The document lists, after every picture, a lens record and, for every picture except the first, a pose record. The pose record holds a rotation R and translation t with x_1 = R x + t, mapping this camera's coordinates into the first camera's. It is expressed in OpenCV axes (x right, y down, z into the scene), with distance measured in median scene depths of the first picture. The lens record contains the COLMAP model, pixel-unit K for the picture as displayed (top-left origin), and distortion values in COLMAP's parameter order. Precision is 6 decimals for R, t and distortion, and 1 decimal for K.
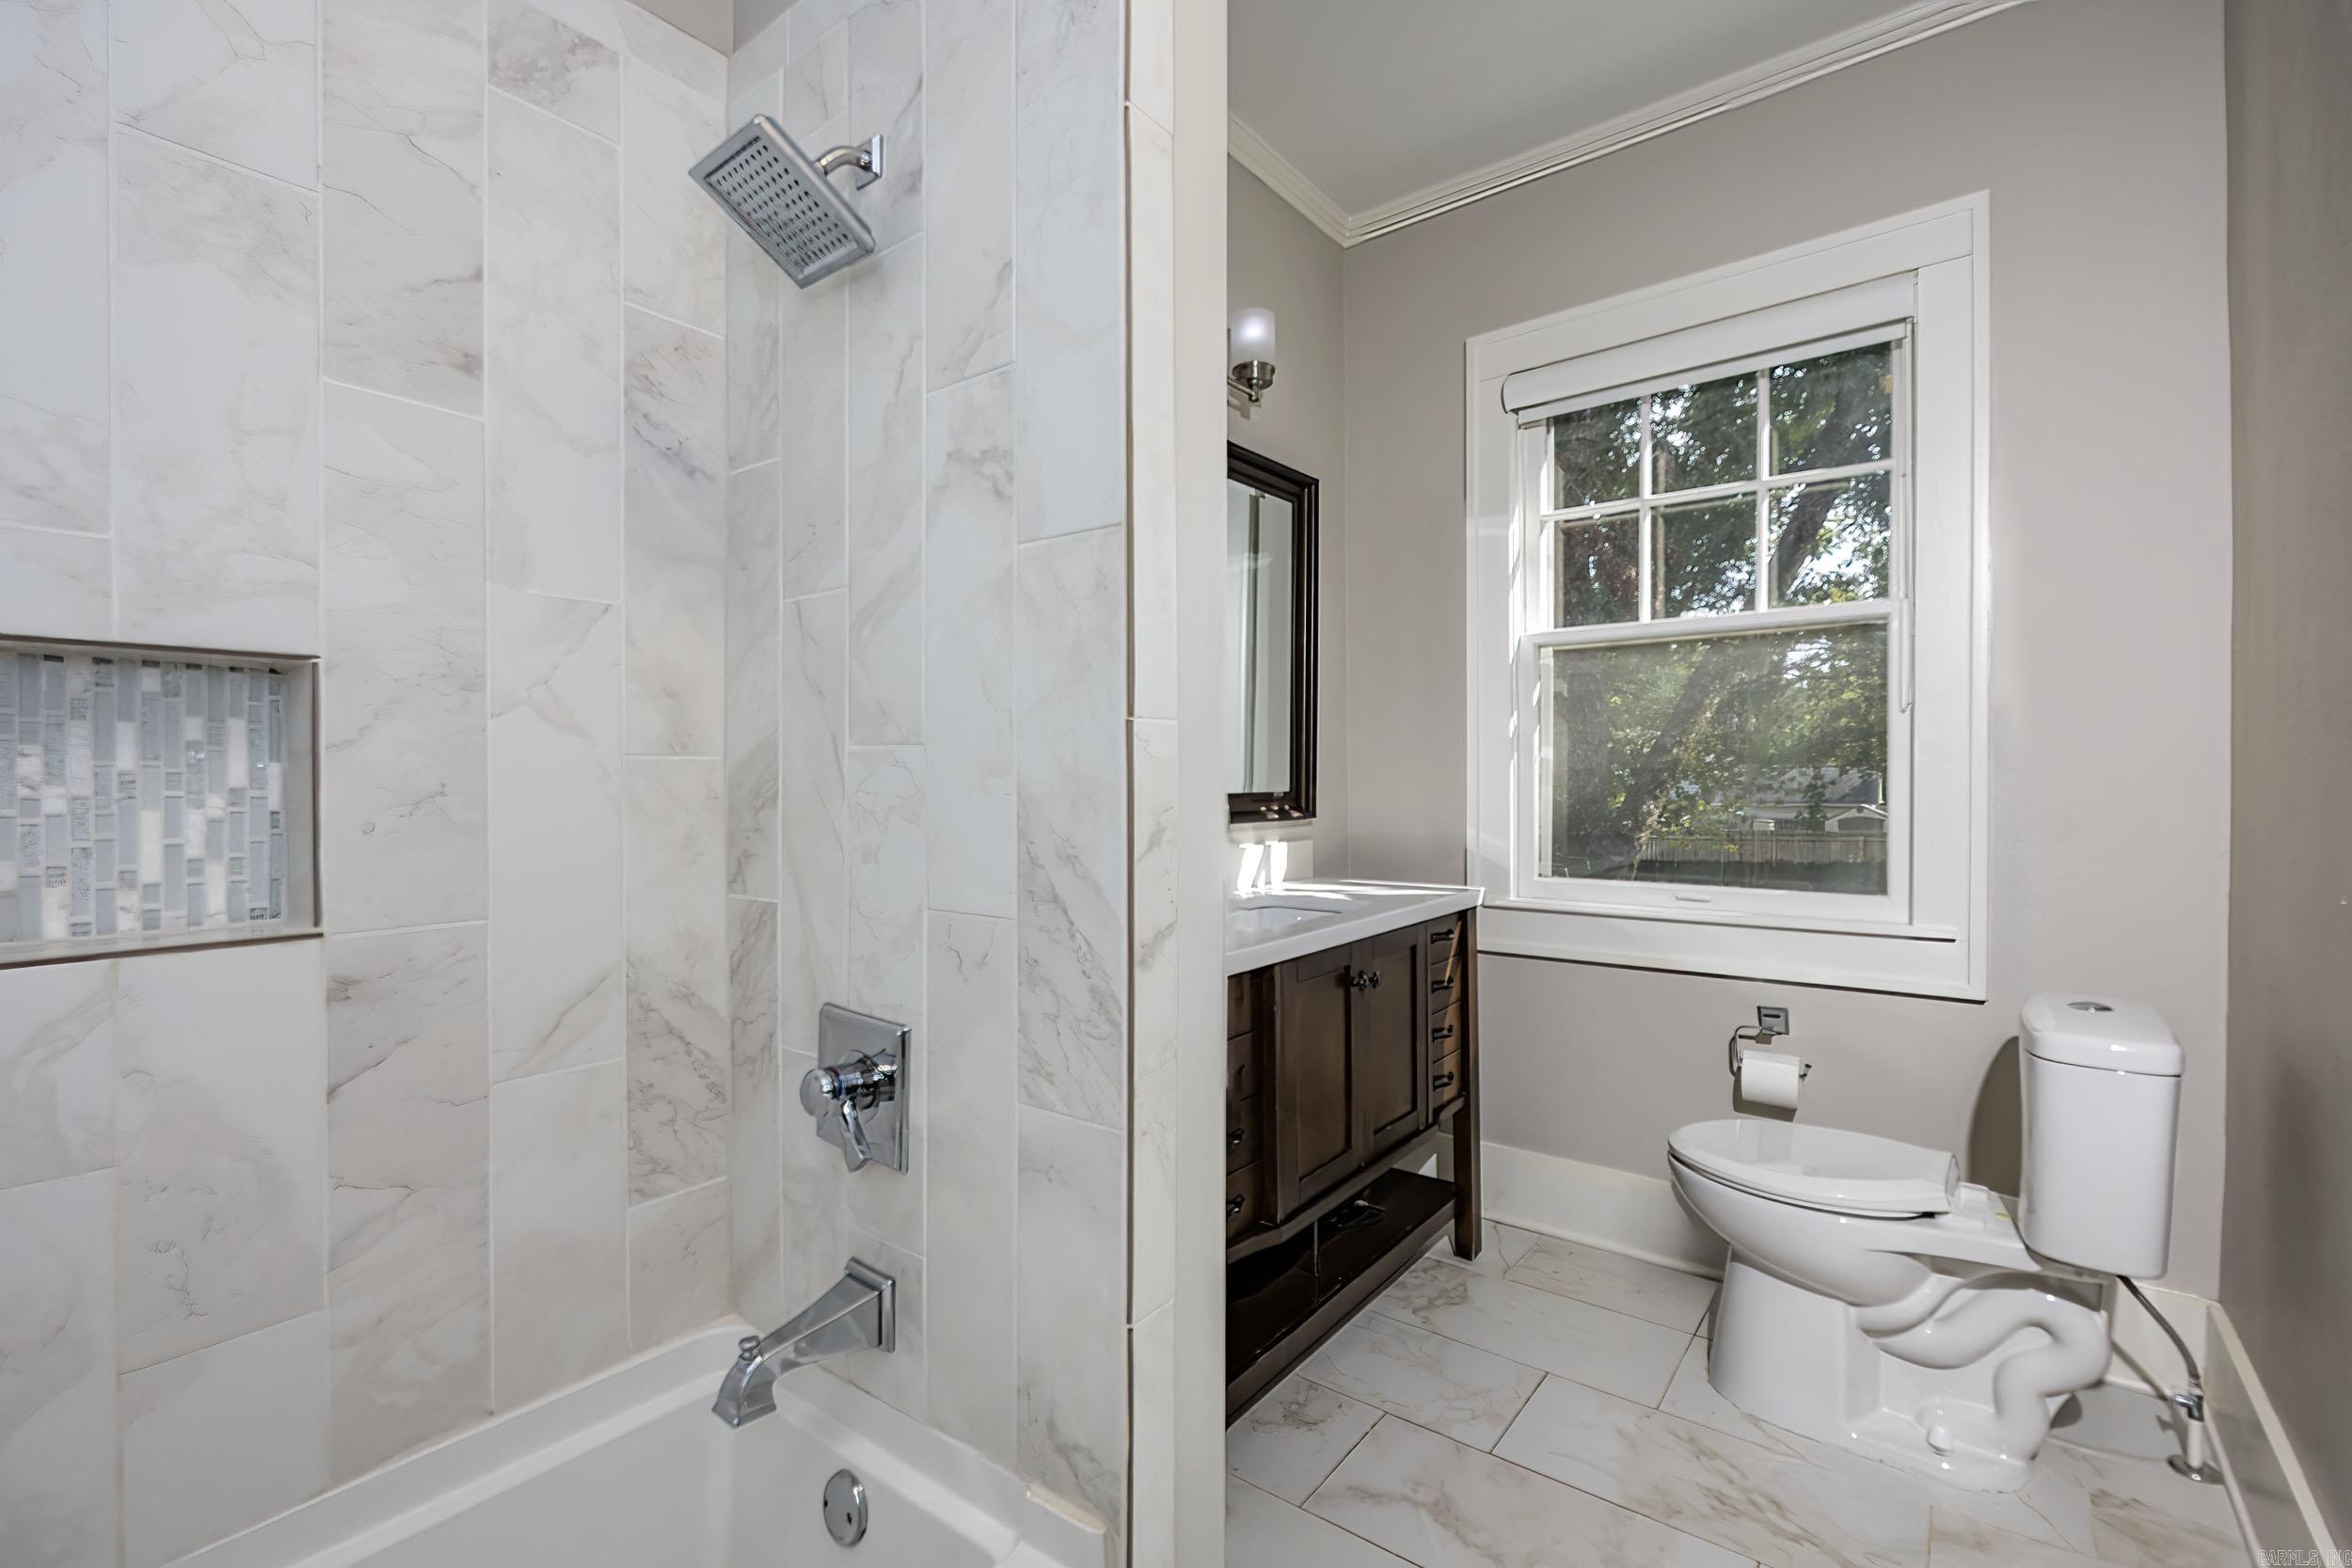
lens RADIAL K [[1008.0, 0, 1176.0], [0, 1008.0, 784.0], [0, 0, 1]] dist [-0.001090, 0.000078]
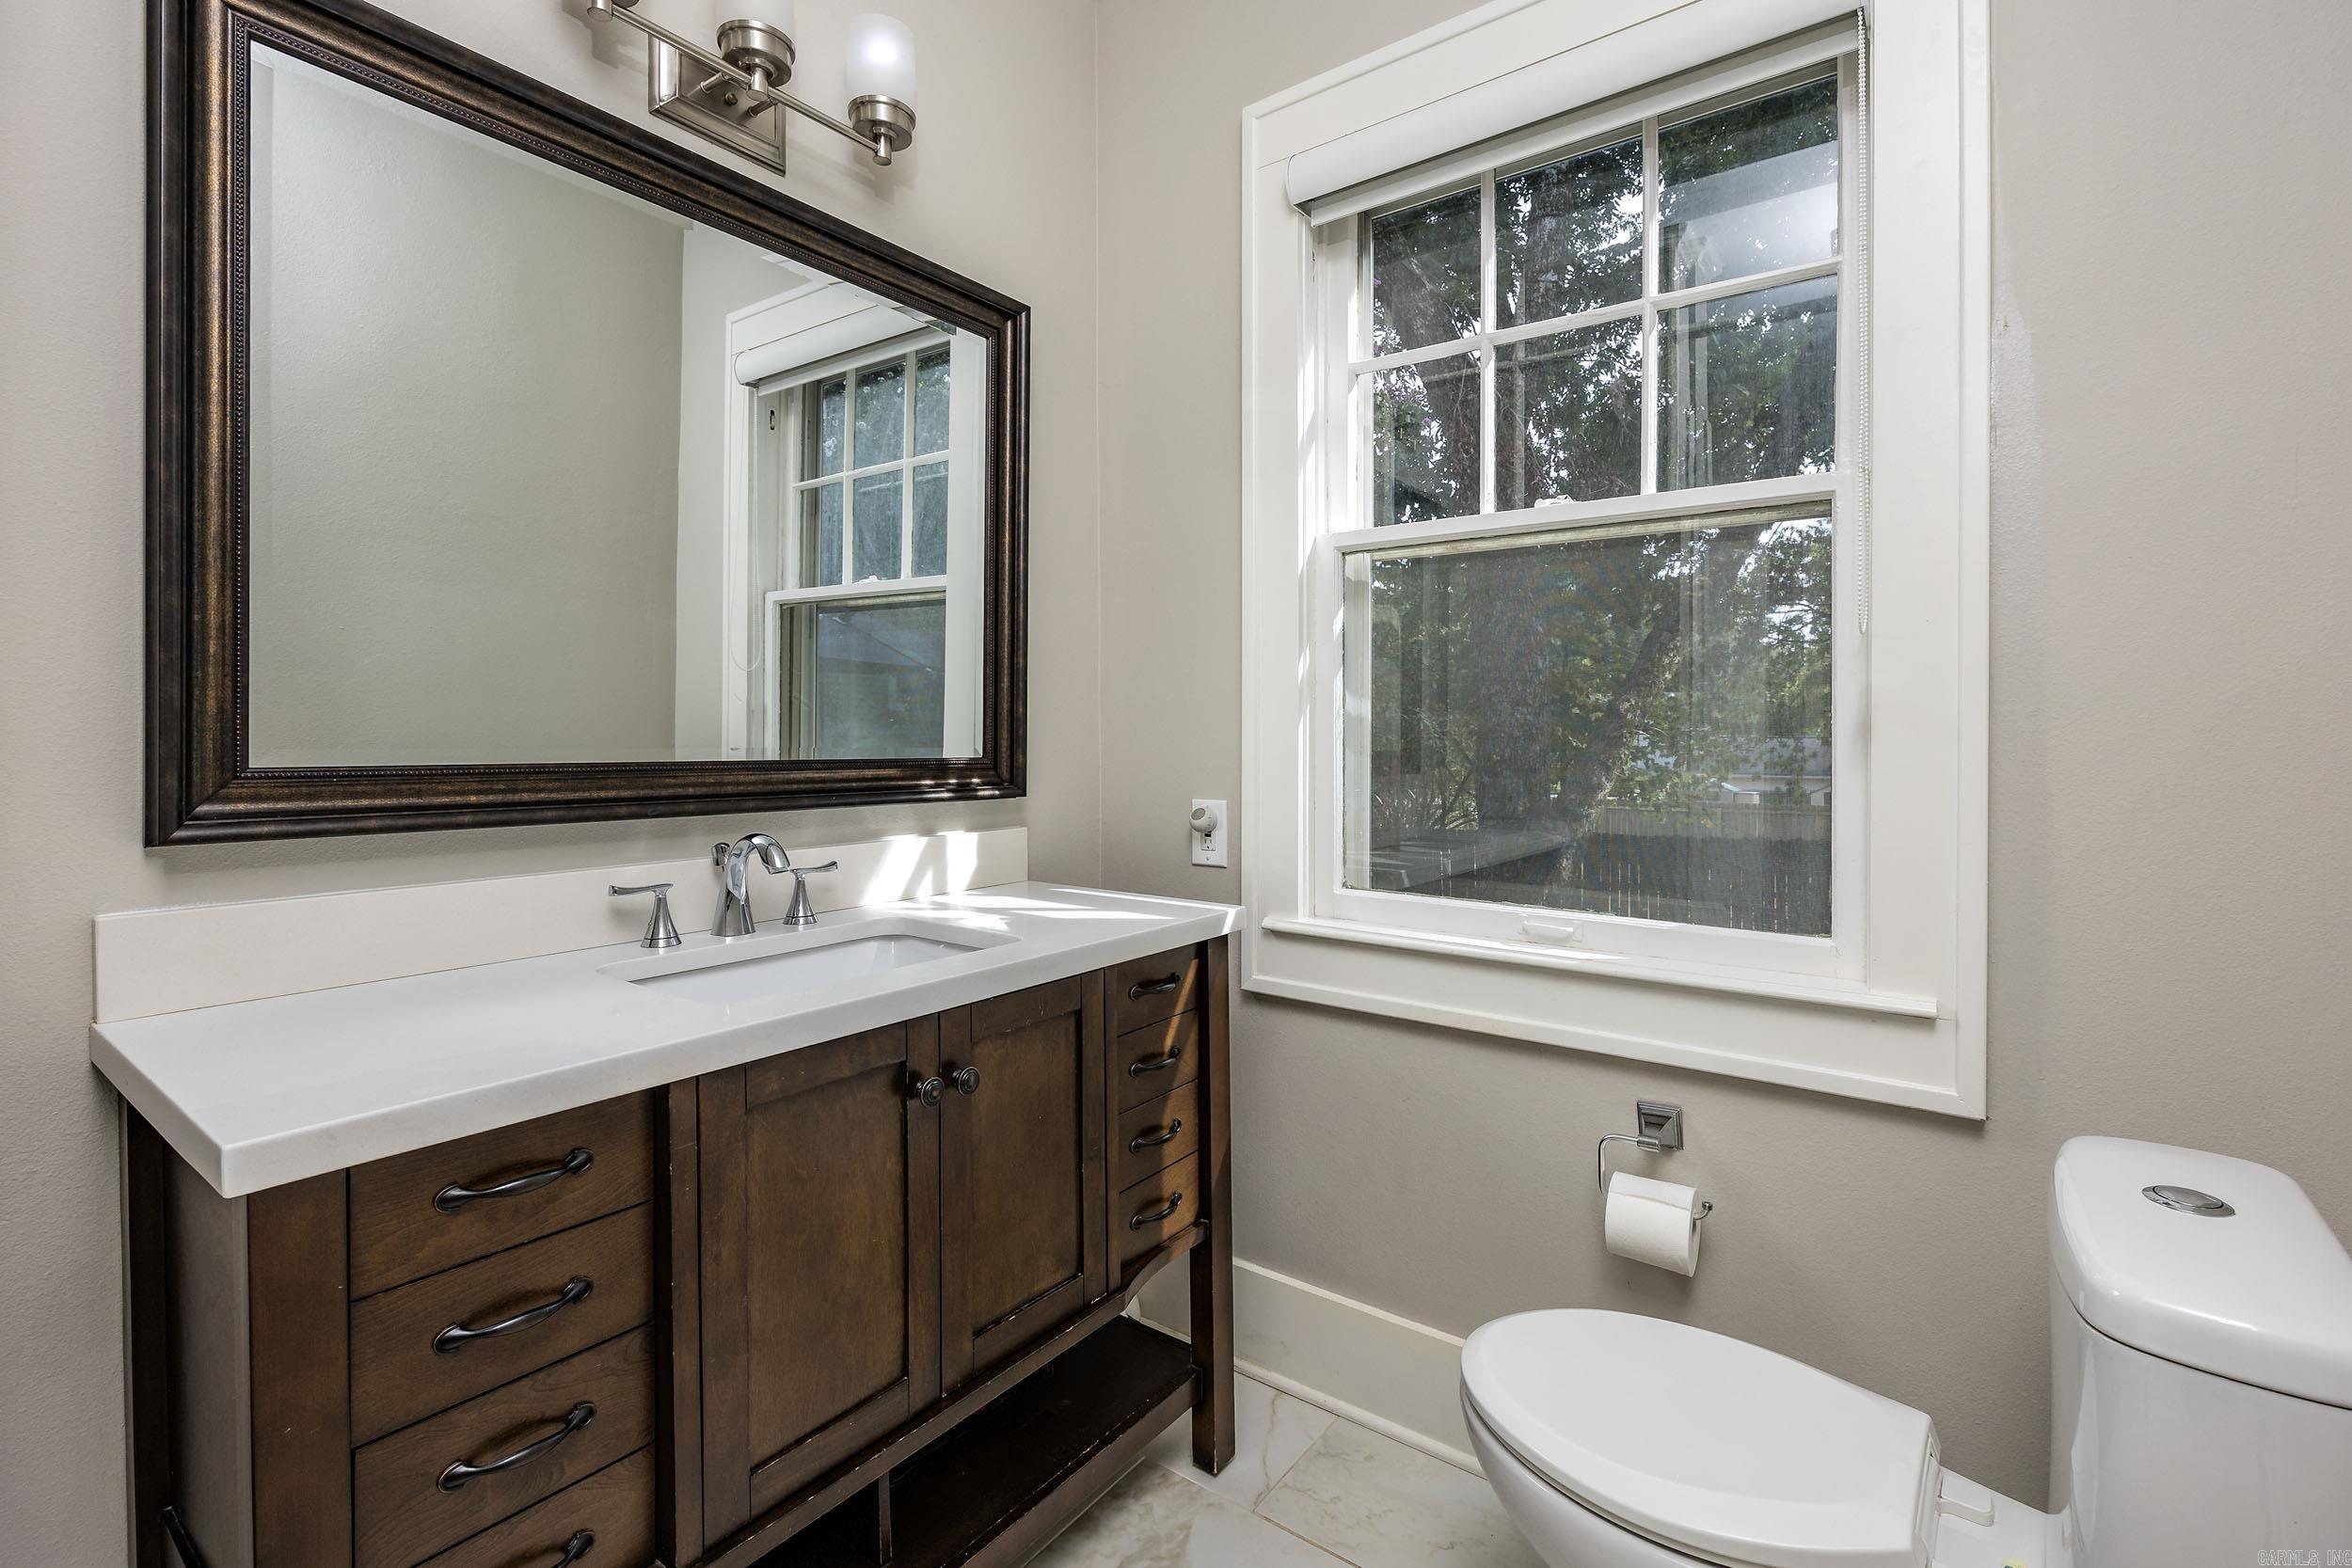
lens RADIAL K [[1036.6, 0, 1175.6], [0, 1036.6, 725.7], [0, 0, 1]] dist [0.000203, 0.000081]
pose [[0.999682, 0.016104, 0.019422, 0.236094], [-0.015724, 0.999685, -0.019582, -0.002905], [-0.019731, 0.019271, 0.999620, 0.299648]]
